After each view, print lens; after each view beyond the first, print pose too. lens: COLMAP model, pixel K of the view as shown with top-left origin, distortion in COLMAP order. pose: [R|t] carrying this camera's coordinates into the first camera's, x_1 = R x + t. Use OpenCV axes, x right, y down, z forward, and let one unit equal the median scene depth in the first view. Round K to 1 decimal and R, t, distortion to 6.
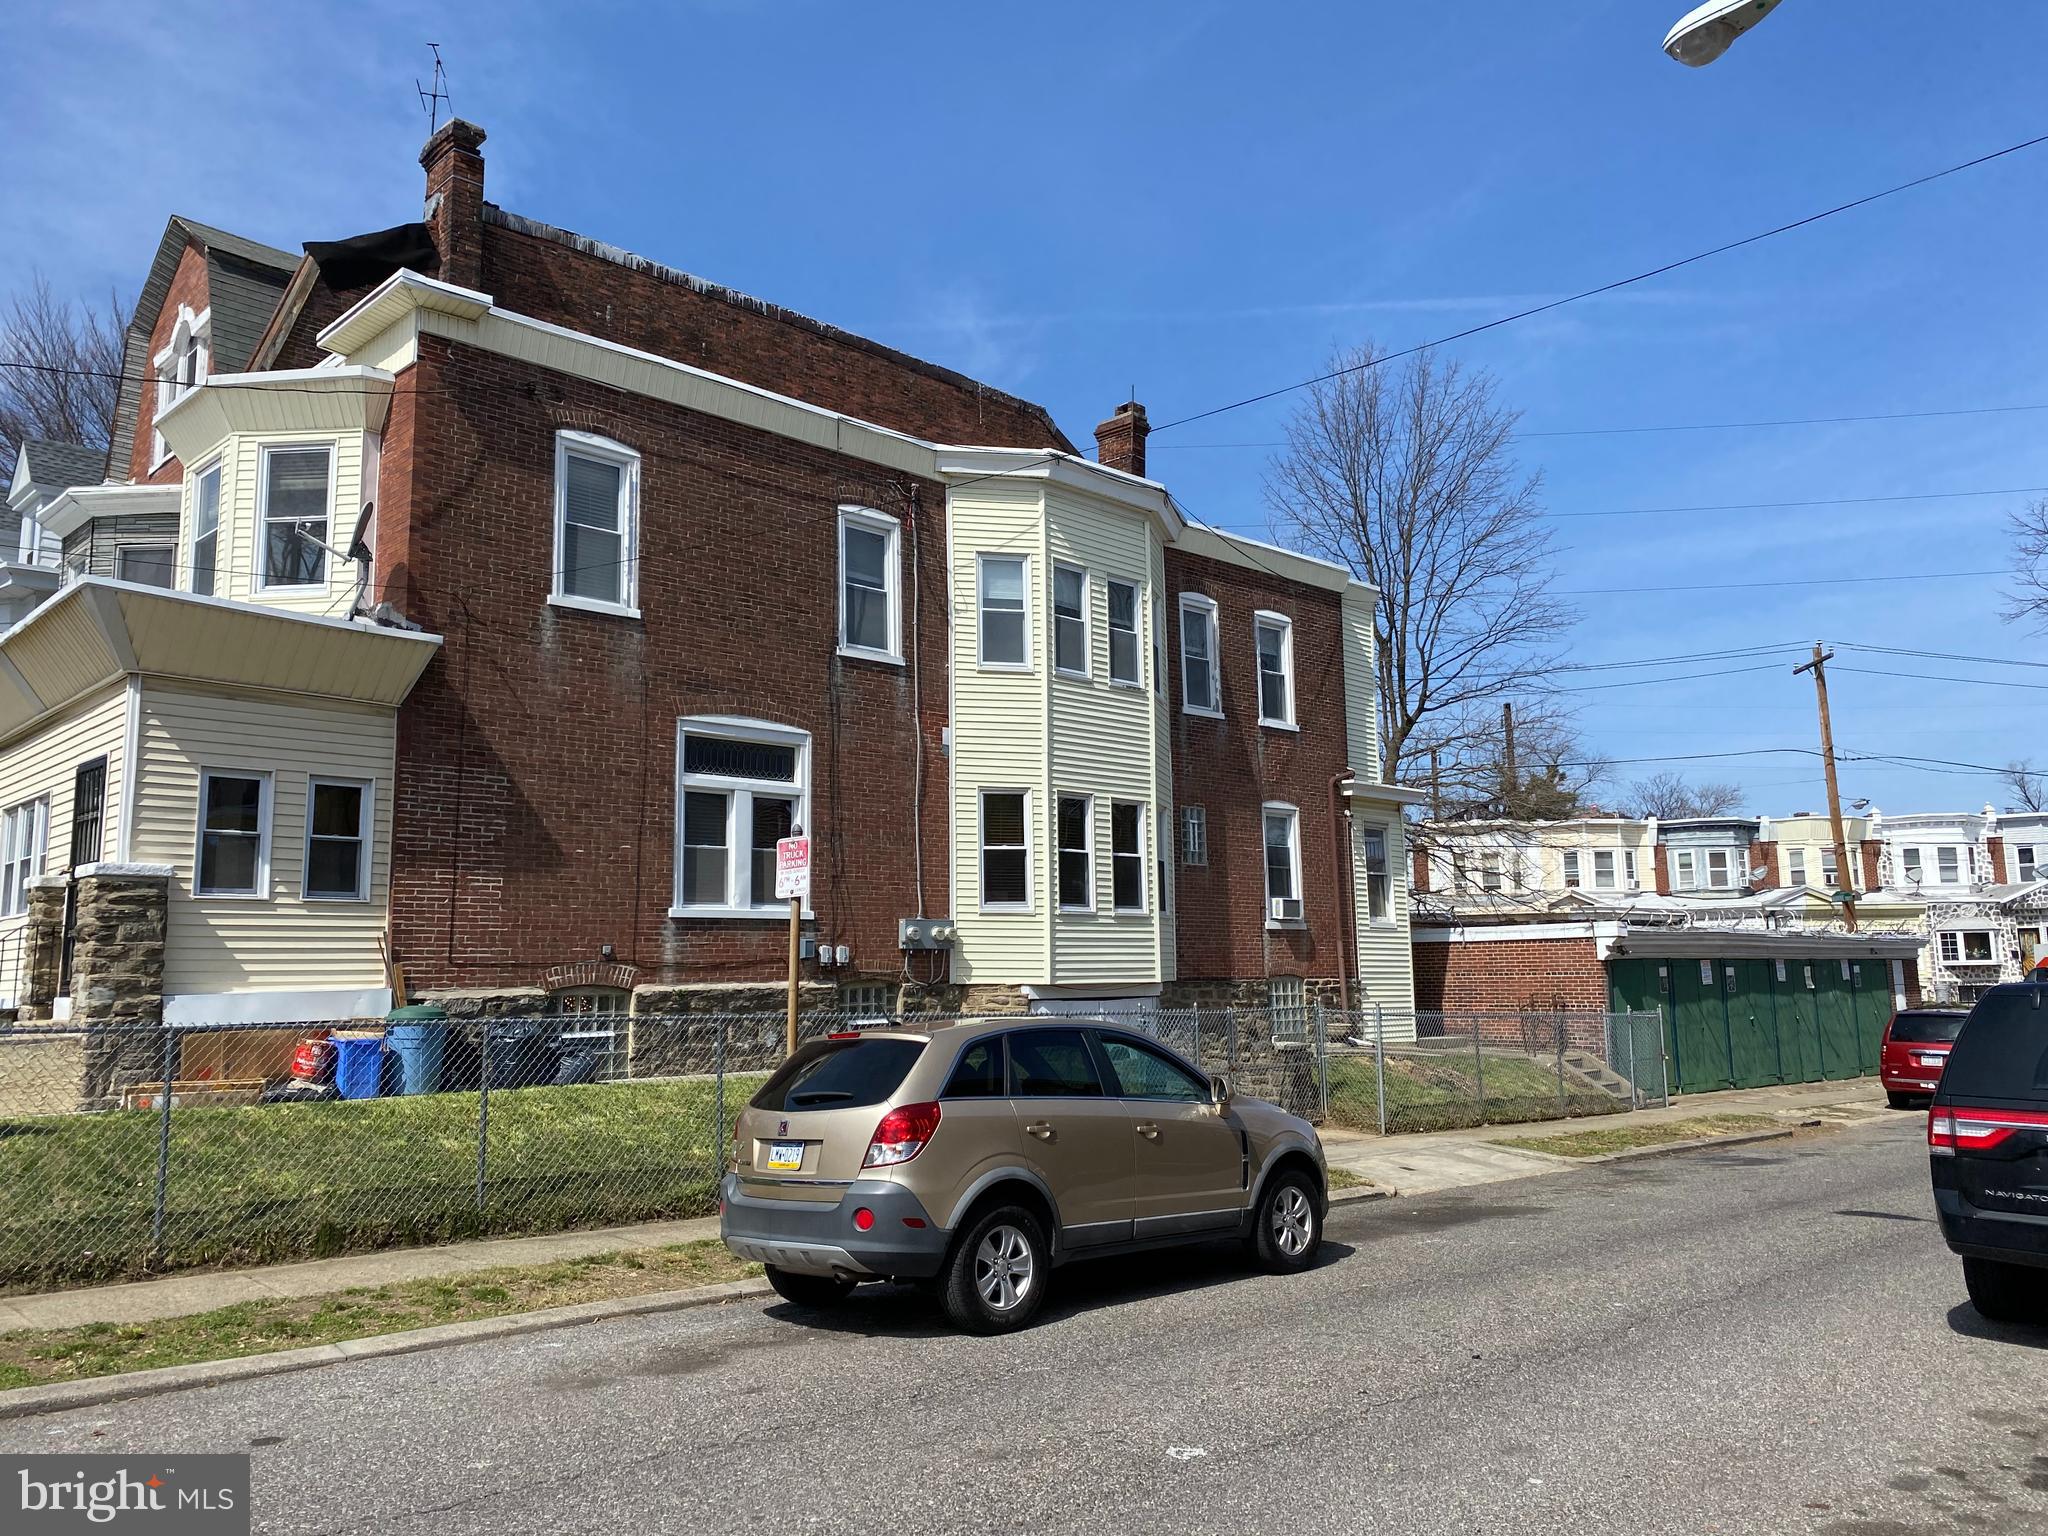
lens RADIAL K [[1543.9, 0, 1045.7], [0, 1543.9, 752.1], [0, 0, 1]] dist [0.036957, -0.038795]
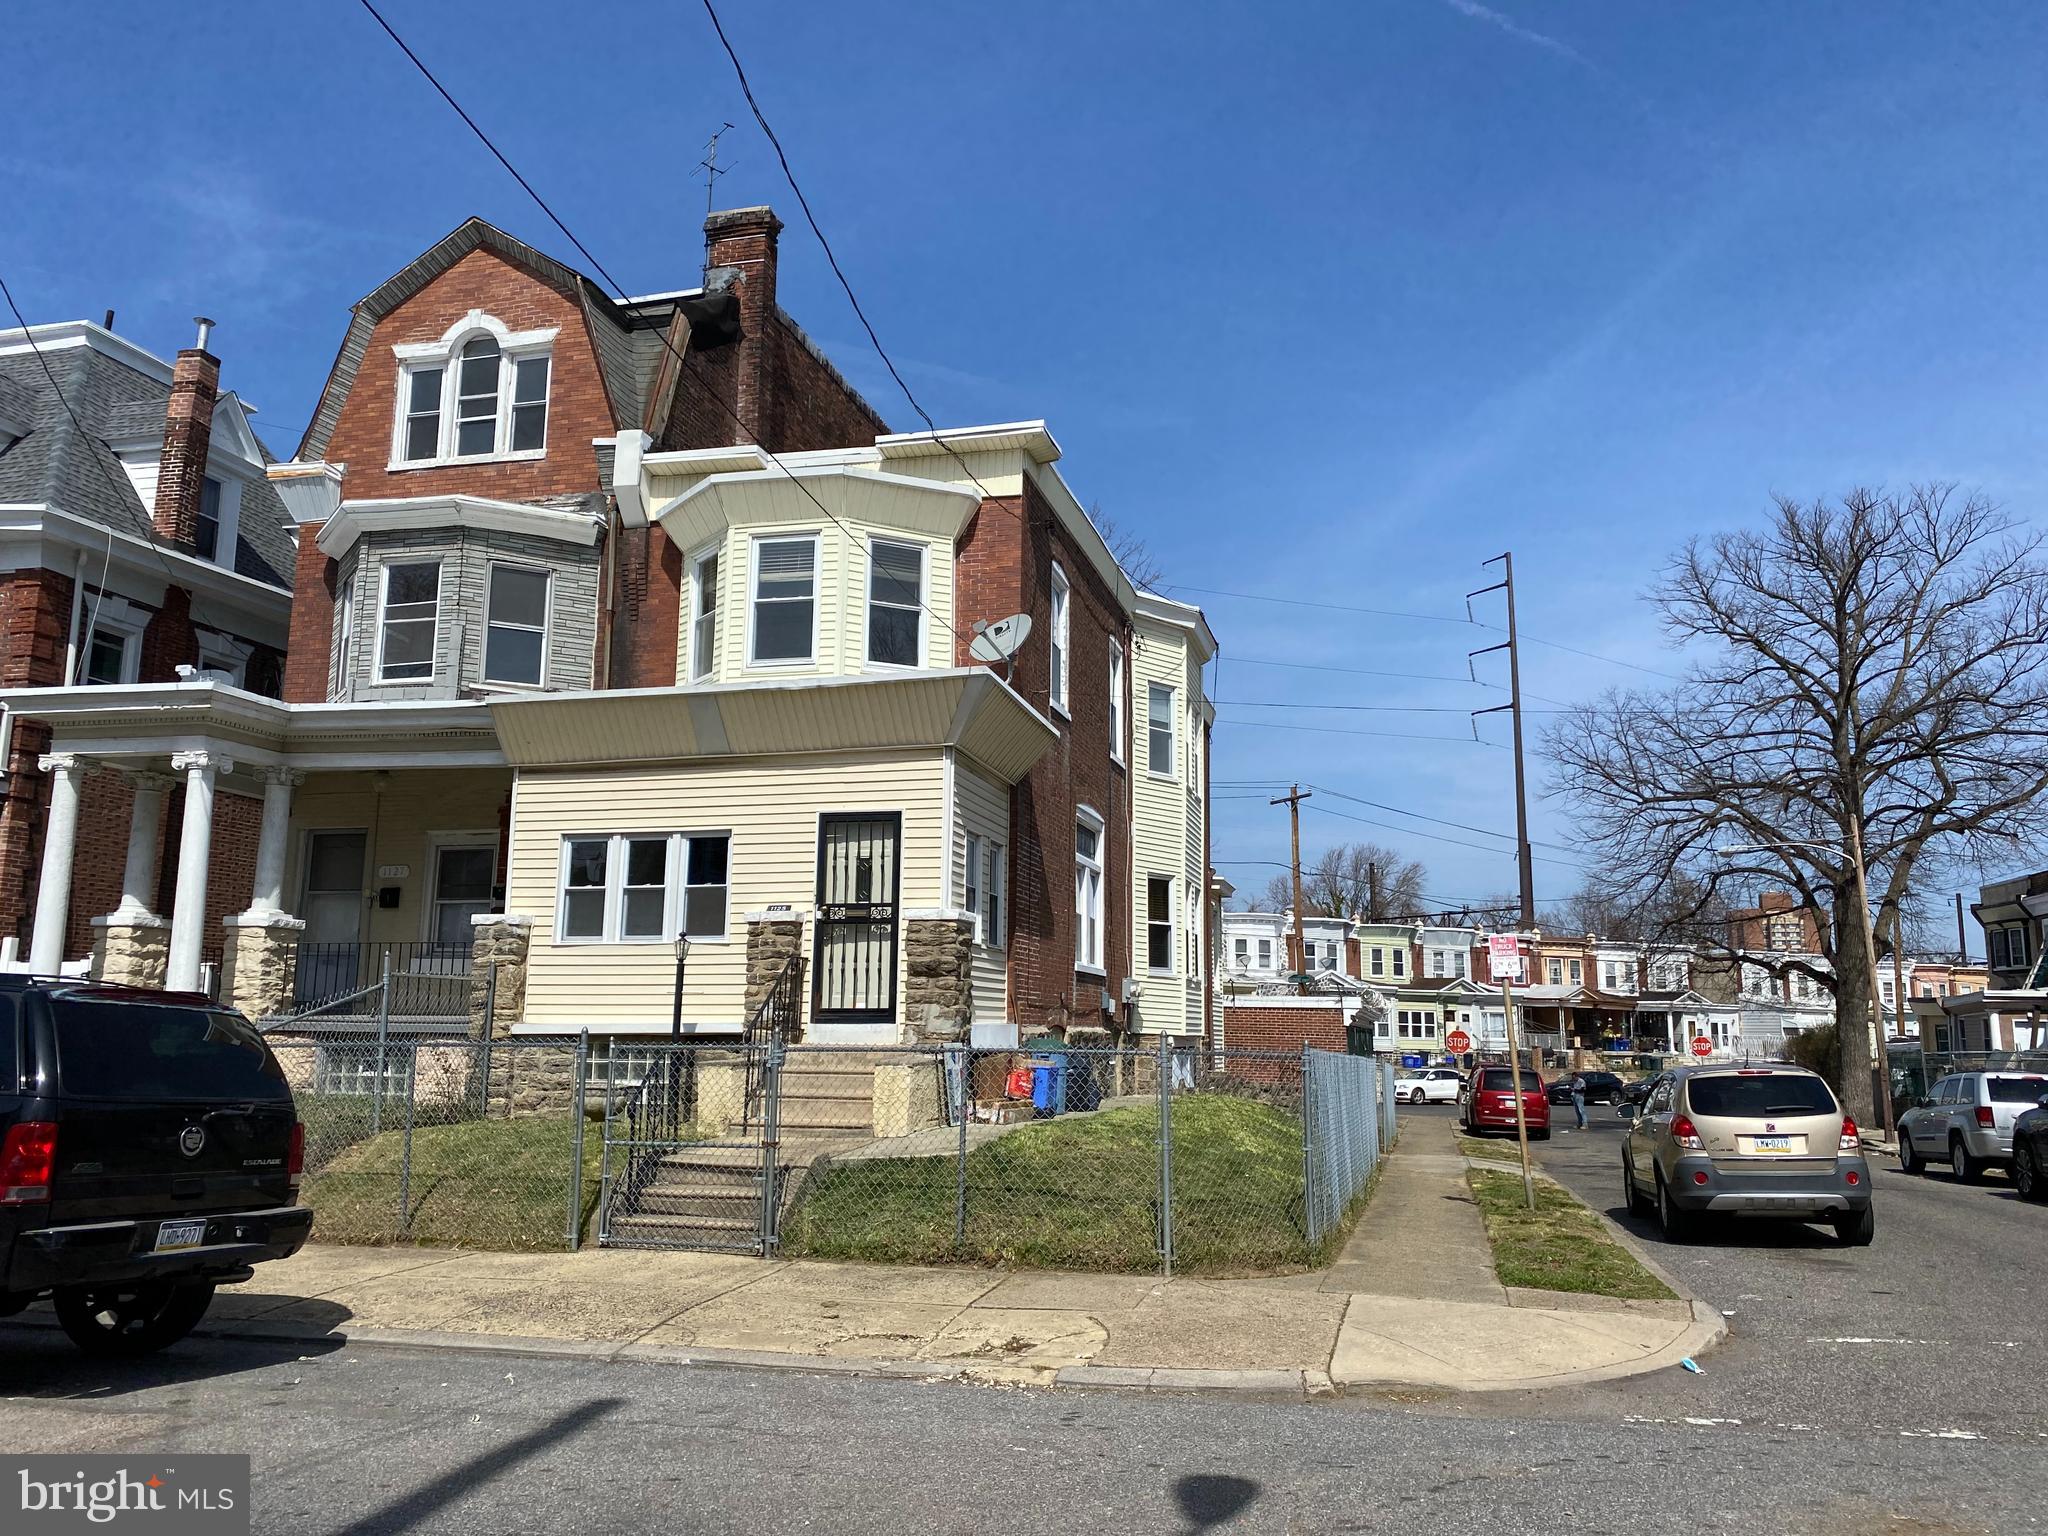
lens RADIAL K [[1543.9, 0, 1026.9], [0, 1543.9, 763.4], [0, 0, 1]] dist [0.036957, -0.038795]
pose [[0.859369, 0.115745, 0.498084, -0.452105], [-0.103119, 0.993261, -0.052898, 0.006728], [-0.500851, -0.005903, 0.865514, -0.010774]]
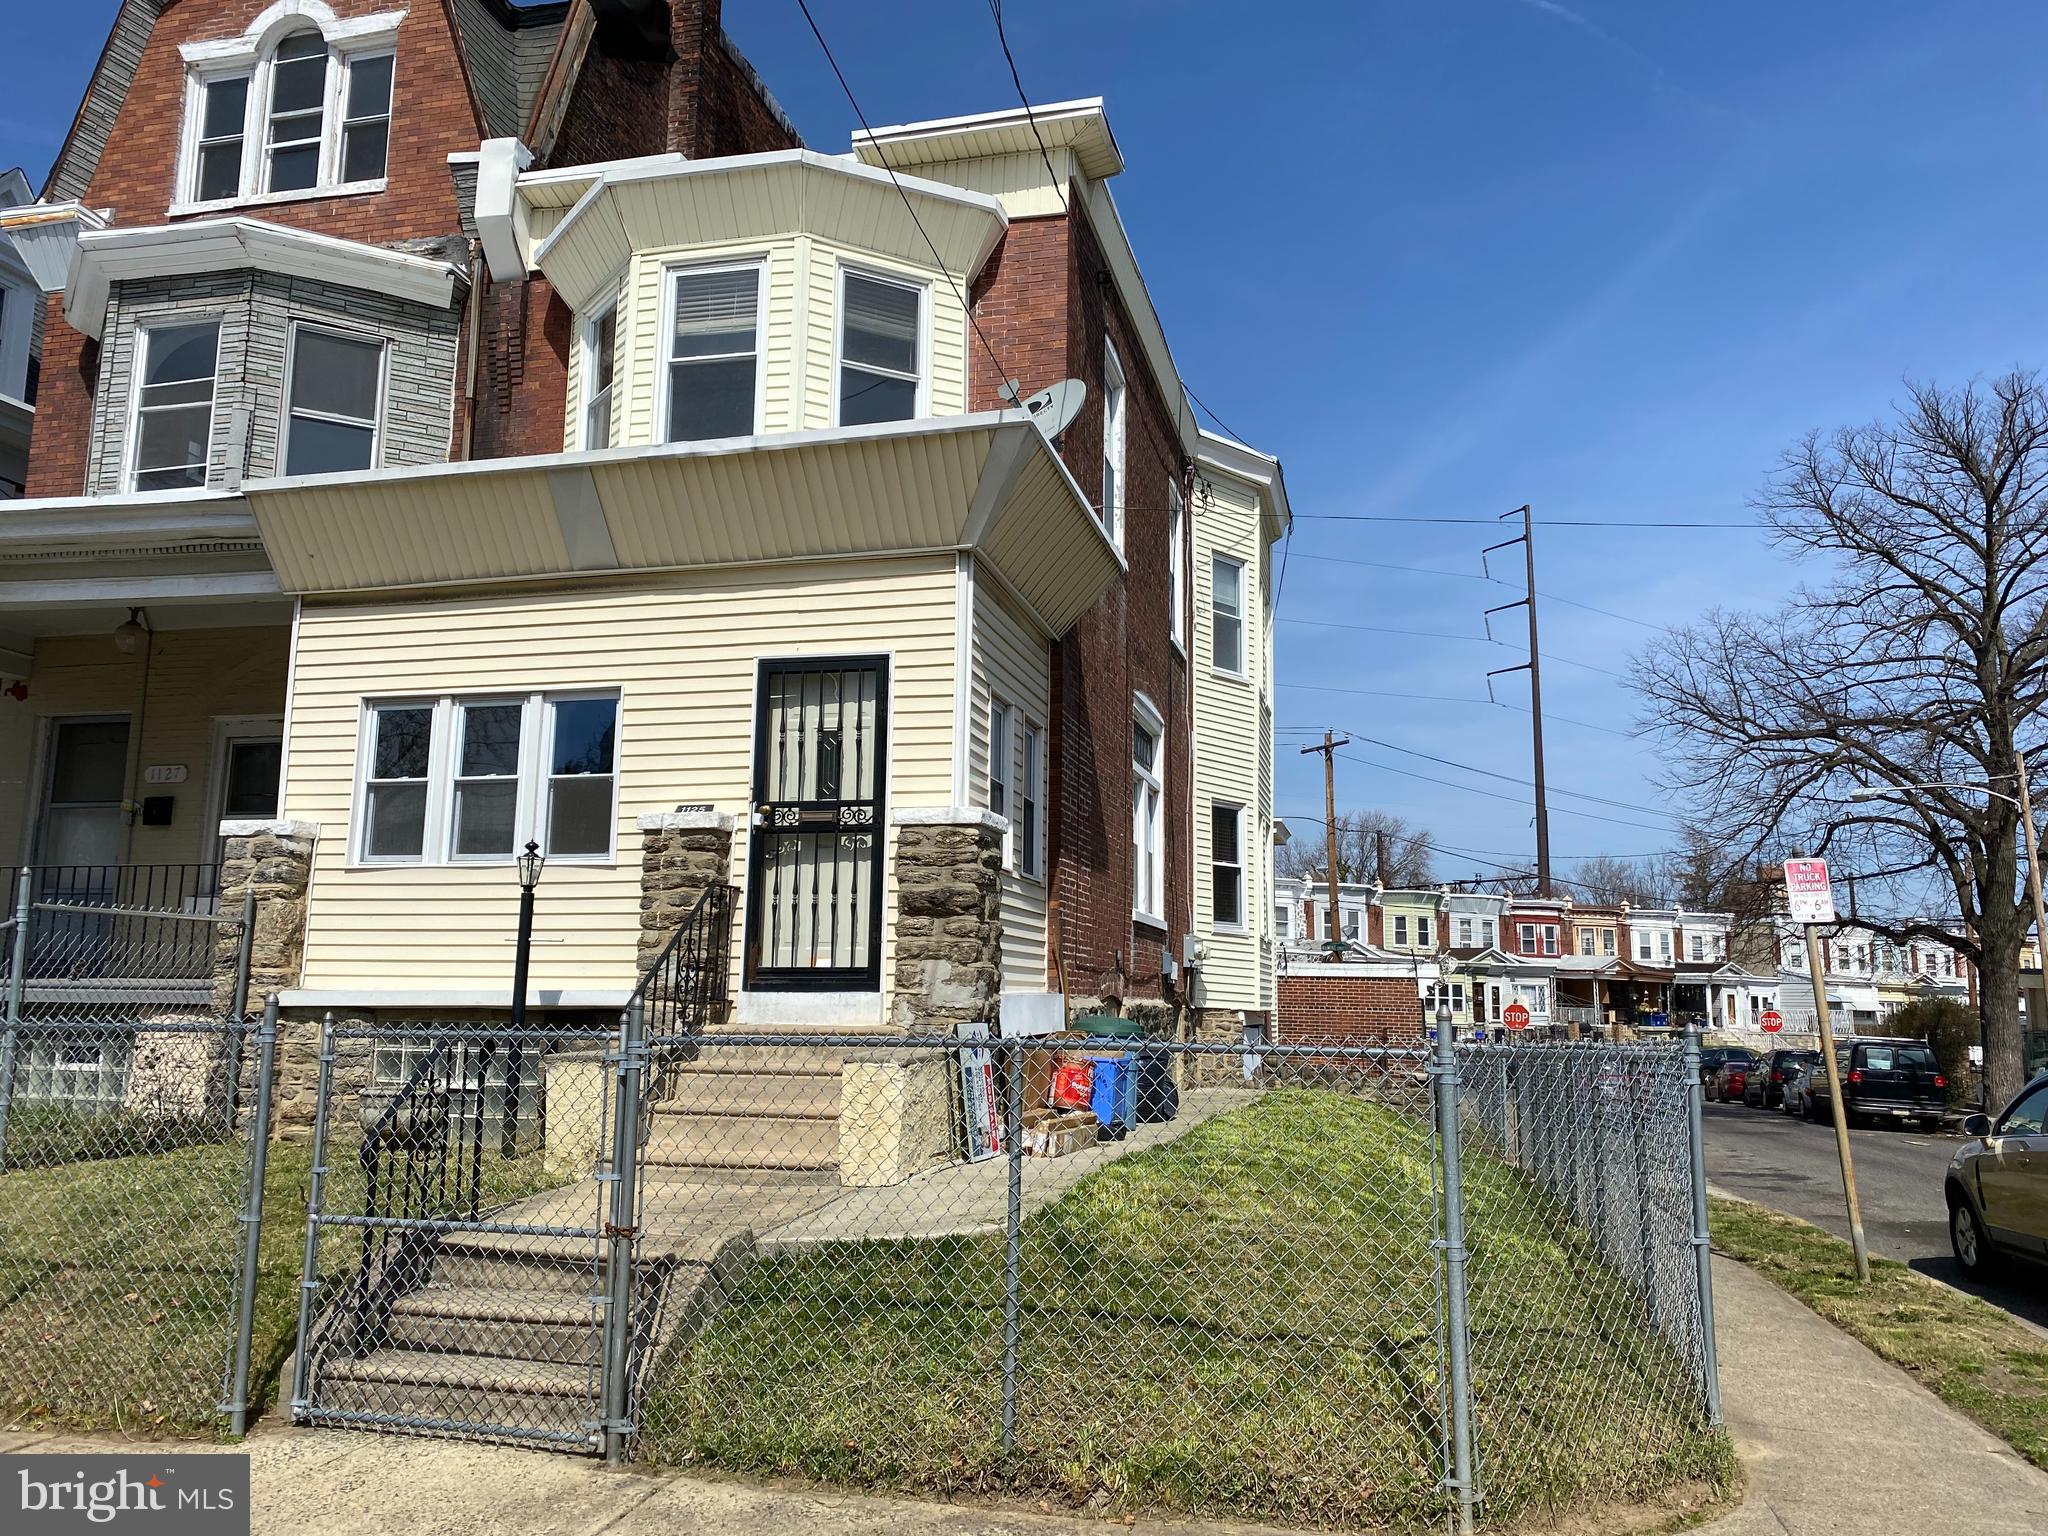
lens RADIAL K [[1543.9, 0, 1015.1], [0, 1543.9, 764.9], [0, 0, 1]] dist [0.036957, -0.038795]
pose [[0.859690, 0.108946, 0.499063, -0.373368], [-0.106099, 0.993768, -0.034173, 0.028664], [-0.499676, -0.023572, 0.865892, 0.147083]]
